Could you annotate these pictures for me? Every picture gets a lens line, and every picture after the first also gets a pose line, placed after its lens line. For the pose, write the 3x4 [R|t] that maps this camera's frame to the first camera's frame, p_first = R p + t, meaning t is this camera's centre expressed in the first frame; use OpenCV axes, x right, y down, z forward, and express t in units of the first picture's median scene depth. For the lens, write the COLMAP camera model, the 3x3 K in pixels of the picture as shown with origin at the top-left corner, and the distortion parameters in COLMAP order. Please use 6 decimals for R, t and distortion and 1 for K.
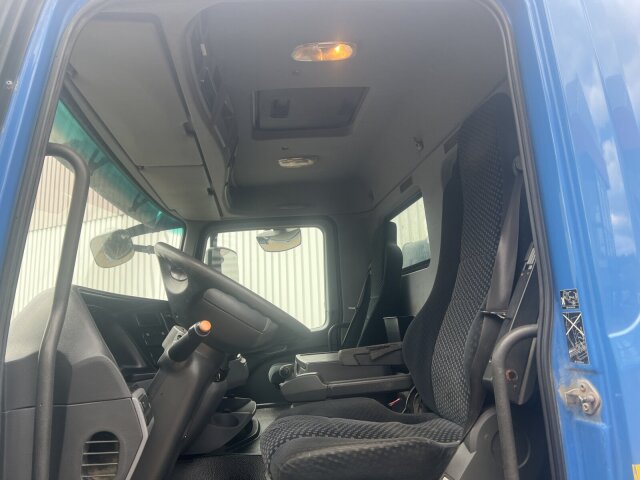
lens RADIAL K [[477.4, 0, 322.4], [0, 477.4, 238.0], [0, 0, 1]] dist [0.073691, -0.075748]
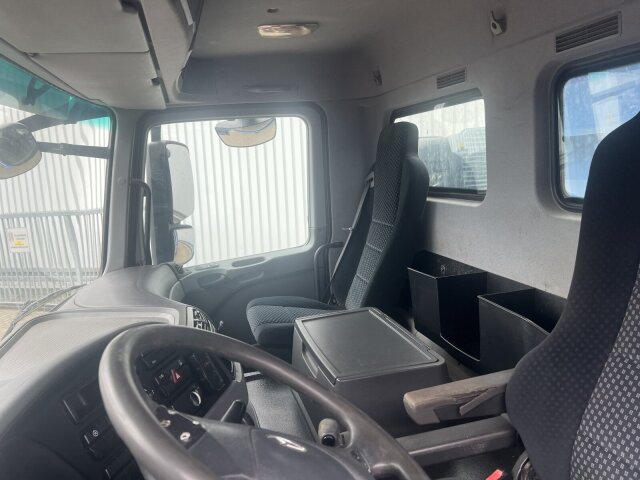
lens RADIAL K [[477.4, 0, 322.4], [0, 477.4, 238.0], [0, 0, 1]] dist [0.073691, -0.075748]
pose [[0.990239, -0.010663, 0.138969, -0.086581], [-0.034288, 0.947788, 0.317051, -0.088833], [-0.135094, -0.318722, 0.938172, 0.247656]]
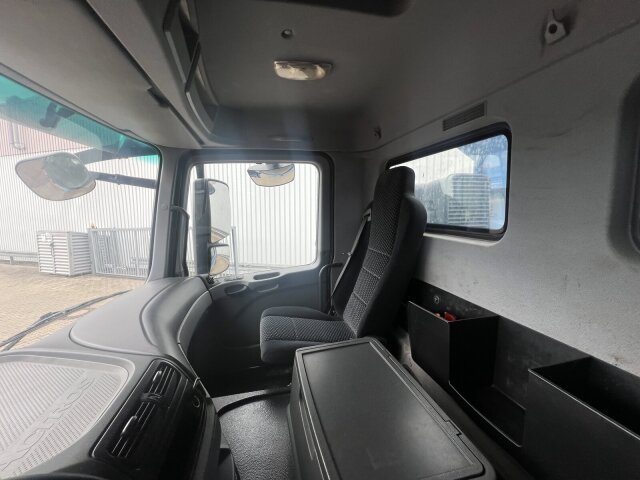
lens RADIAL K [[254.4, 0, 317.1], [0, 254.4, 240.2], [0, 0, 1]] dist [0.001141, 0.000174]
pose [[0.993680, 0.040146, 0.104825, -0.052269], [-0.069408, 0.953679, 0.292709, -0.028939], [-0.088218, -0.298135, 0.950438, 0.506233]]
